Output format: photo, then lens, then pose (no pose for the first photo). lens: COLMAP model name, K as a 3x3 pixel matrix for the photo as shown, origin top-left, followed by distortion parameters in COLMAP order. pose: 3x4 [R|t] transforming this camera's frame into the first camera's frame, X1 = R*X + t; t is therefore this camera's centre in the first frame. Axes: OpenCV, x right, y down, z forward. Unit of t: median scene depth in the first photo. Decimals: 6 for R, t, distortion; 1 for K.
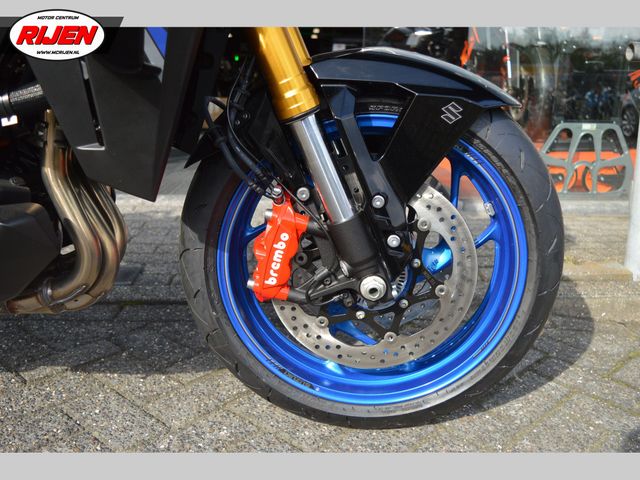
lens RADIAL K [[650.7, 0, 318.8], [0, 650.7, 241.1], [0, 0, 1]] dist [-0.055656, 0.000000]
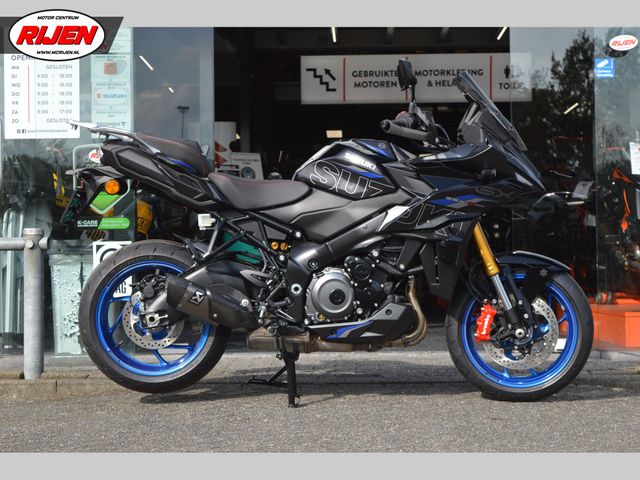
lens RADIAL K [[1579.1, 0, 306.0], [0, 1579.1, 238.6], [0, 0, 1]] dist [0.119841, 0.000000]
pose [[0.998001, -0.025468, -0.057831, -0.446781], [0.010760, 0.970307, -0.241636, 1.351386], [0.062267, 0.240531, 0.968642, -5.958233]]
